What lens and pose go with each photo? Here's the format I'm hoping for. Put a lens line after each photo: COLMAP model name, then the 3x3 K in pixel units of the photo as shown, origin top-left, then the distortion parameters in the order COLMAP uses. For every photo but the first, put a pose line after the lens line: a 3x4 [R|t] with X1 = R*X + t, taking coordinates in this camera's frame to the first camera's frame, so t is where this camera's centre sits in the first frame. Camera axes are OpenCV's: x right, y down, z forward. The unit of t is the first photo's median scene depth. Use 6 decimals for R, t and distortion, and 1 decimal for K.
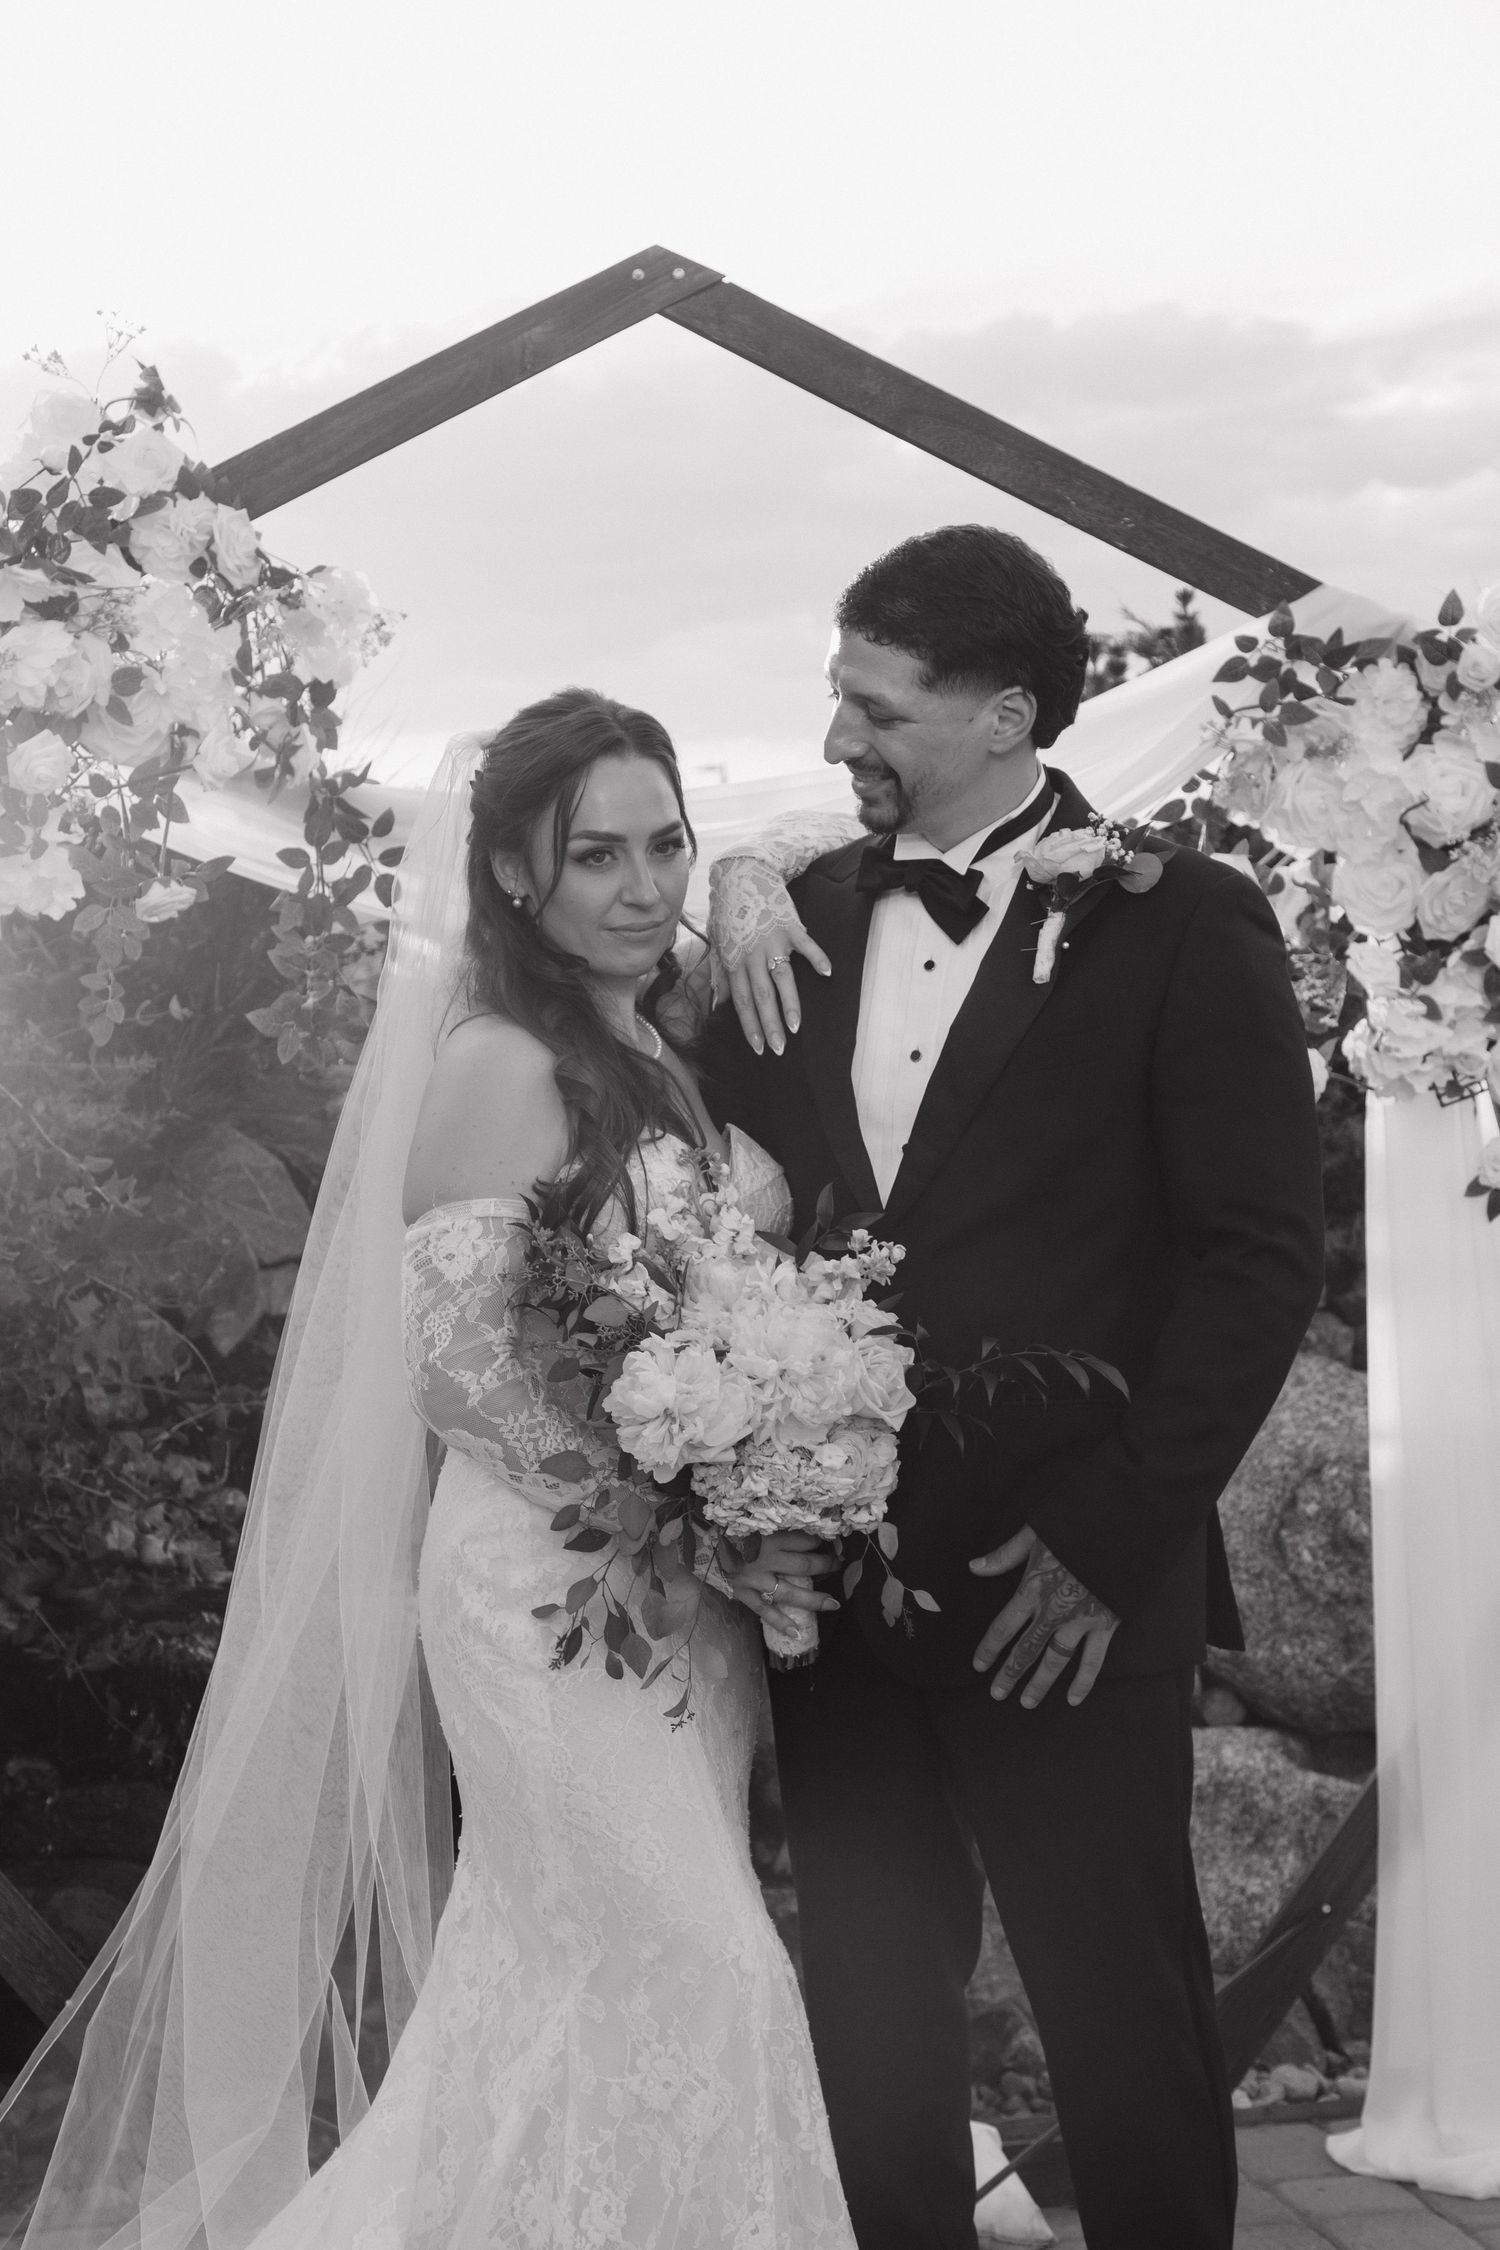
lens RADIAL K [[3685.9, 0, 747.1], [0, 3685.9, 1132.7], [0, 0, 1]] dist [0.023559, 0.094440]
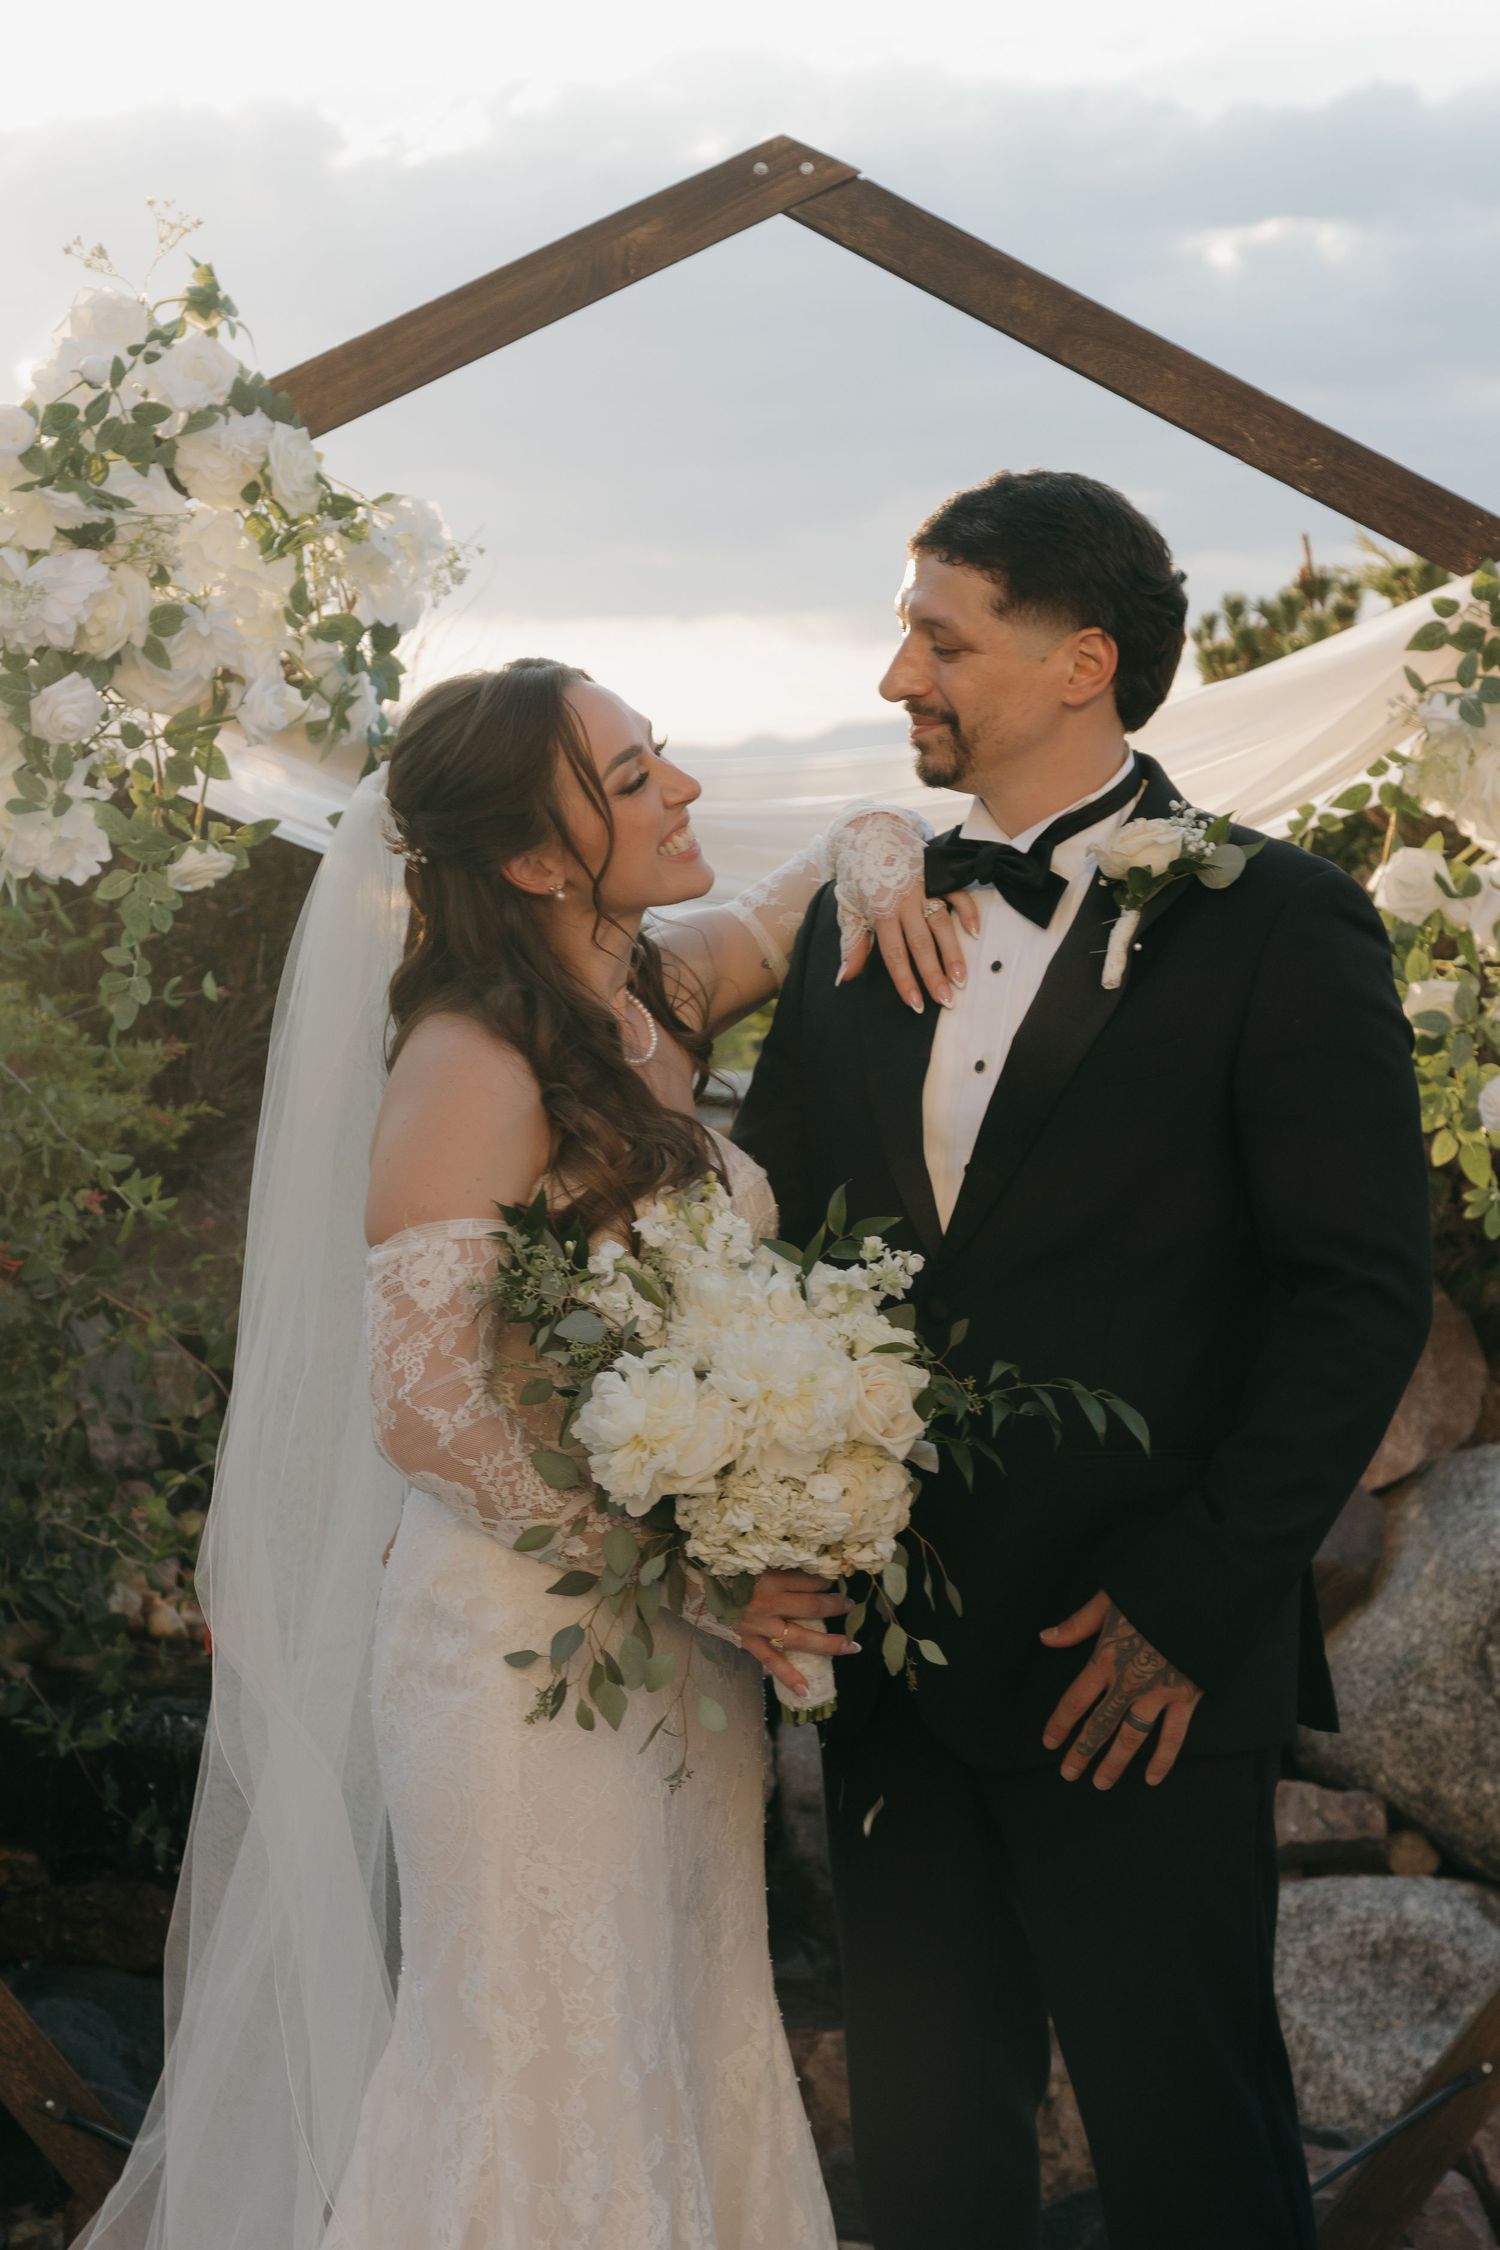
lens RADIAL K [[5243.8, 0, 656.3], [0, 5243.8, 1122.6], [0, 0, 1]] dist [0.024040, -0.087853]
pose [[0.996938, 0.033522, -0.070640, 0.041511], [-0.034057, 0.999400, -0.006382, 0.002711], [0.070383, 0.008768, 0.997481, -0.242830]]
